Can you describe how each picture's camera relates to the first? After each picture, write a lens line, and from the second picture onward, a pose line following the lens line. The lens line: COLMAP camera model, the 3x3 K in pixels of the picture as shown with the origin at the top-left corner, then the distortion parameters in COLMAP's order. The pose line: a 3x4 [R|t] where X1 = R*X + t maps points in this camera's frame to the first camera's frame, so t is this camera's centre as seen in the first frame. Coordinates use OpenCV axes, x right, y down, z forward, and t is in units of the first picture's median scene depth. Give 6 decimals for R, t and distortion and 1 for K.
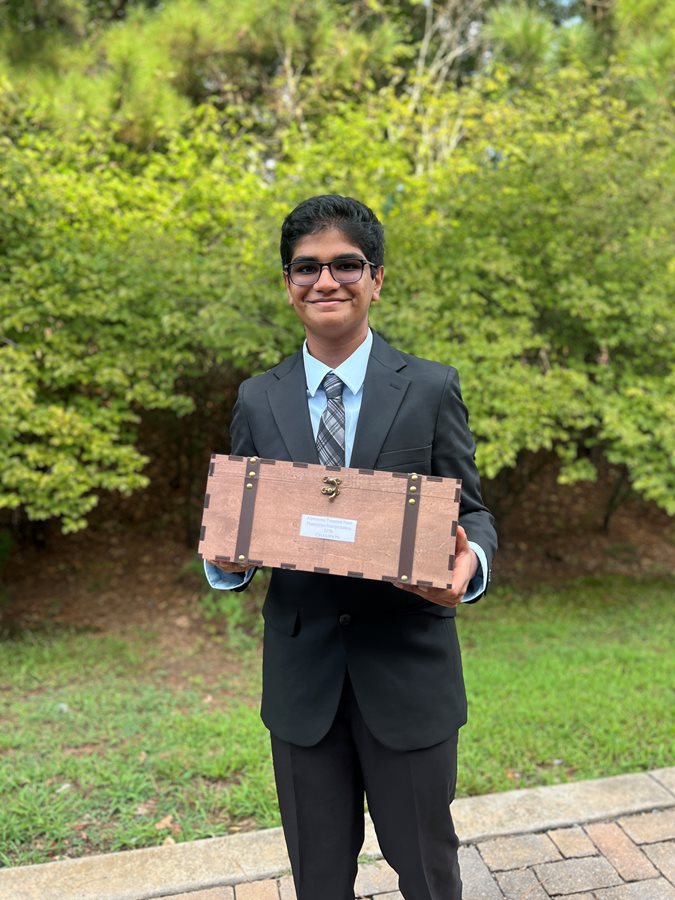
lens RADIAL K [[672.4, 0, 334.2], [0, 672.4, 452.0], [0, 0, 1]] dist [0.038118, -0.048409]
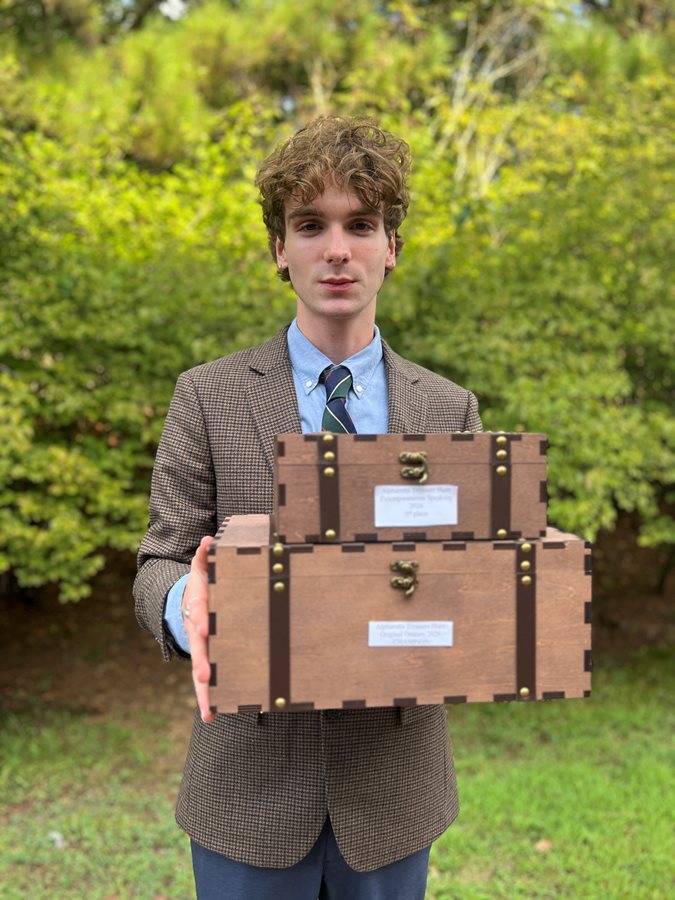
lens RADIAL K [[672.4, 0, 337.8], [0, 672.4, 458.8], [0, 0, 1]] dist [0.038118, -0.048409]
pose [[0.999725, 0.016457, 0.016703, -0.078304], [-0.015640, 0.998730, -0.047898, -0.018373], [-0.017470, 0.047624, 0.998713, 0.160109]]
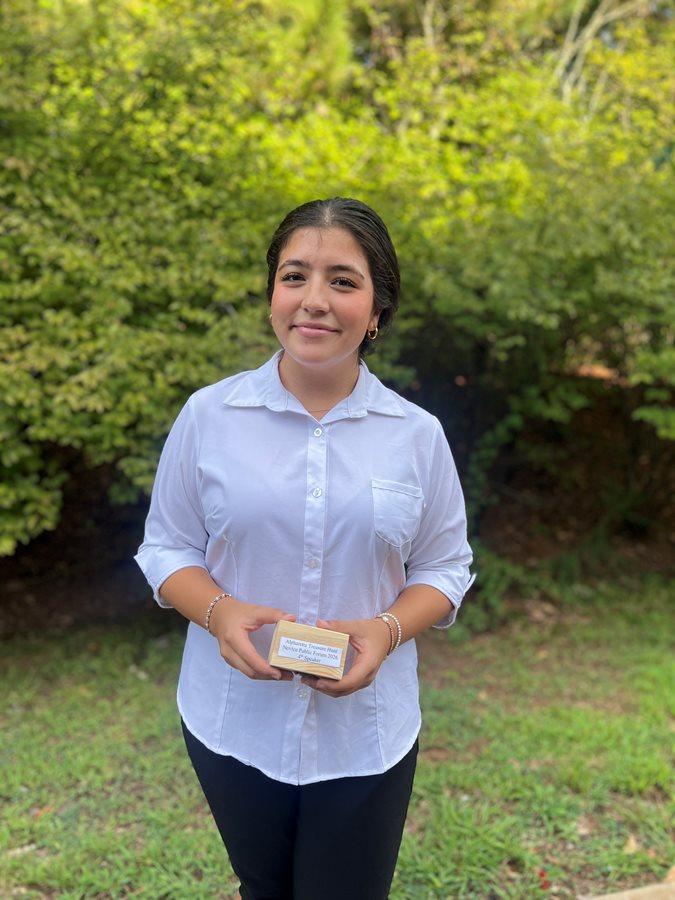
lens RADIAL K [[672.4, 0, 333.9], [0, 672.4, 457.2], [0, 0, 1]] dist [0.038118, -0.048409]
pose [[0.999735, 0.017511, 0.014958, -0.341674], [-0.017834, 0.999605, 0.021732, 0.022159], [-0.014571, -0.021993, 0.999652, 0.081808]]
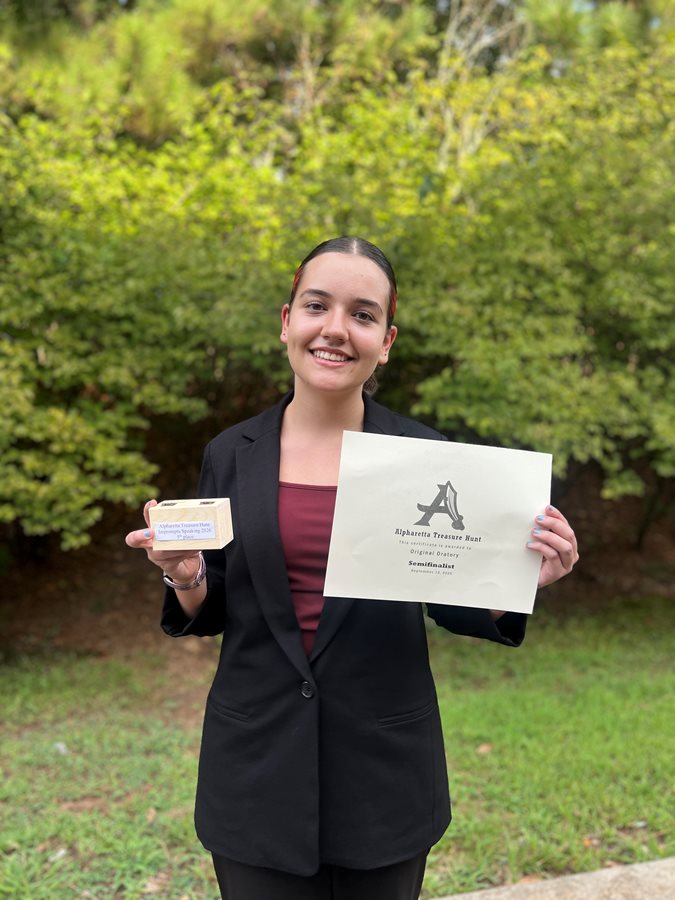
lens RADIAL K [[672.4, 0, 336.2], [0, 672.4, 459.7], [0, 0, 1]] dist [0.038118, -0.048409]
pose [[0.999983, 0.005138, -0.002929, -0.031488], [-0.005166, 0.999940, -0.009609, 0.006490], [0.002880, 0.009624, 0.999950, 0.090053]]
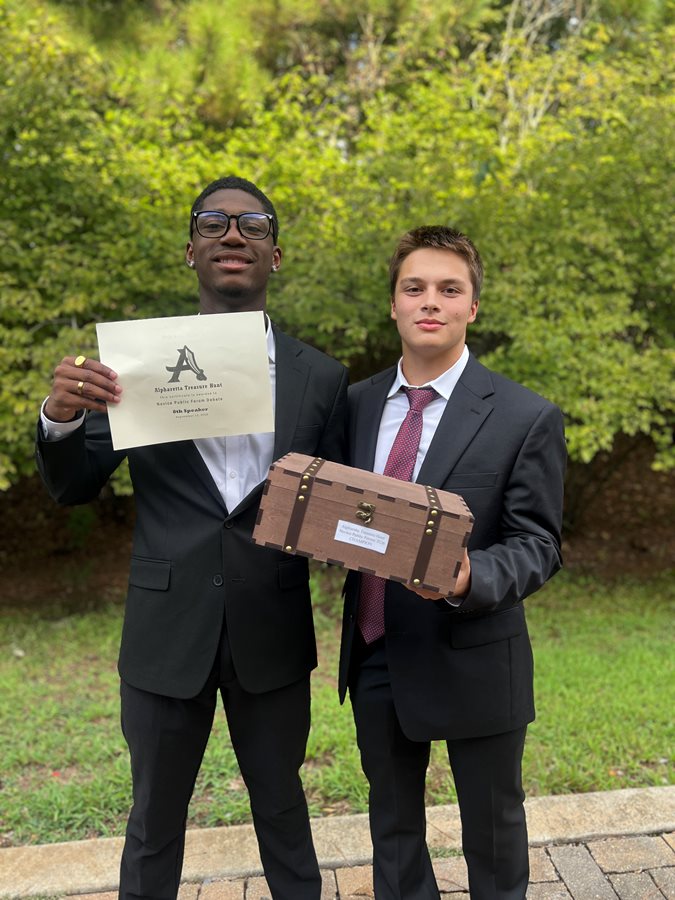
lens RADIAL K [[672.4, 0, 340.9], [0, 672.4, 458.4], [0, 0, 1]] dist [0.038118, -0.048409]
pose [[0.996473, 0.018750, -0.081793, -0.030267], [-0.016128, 0.999338, 0.032606, 0.006869], [0.082350, -0.031172, 0.996116, 0.020020]]
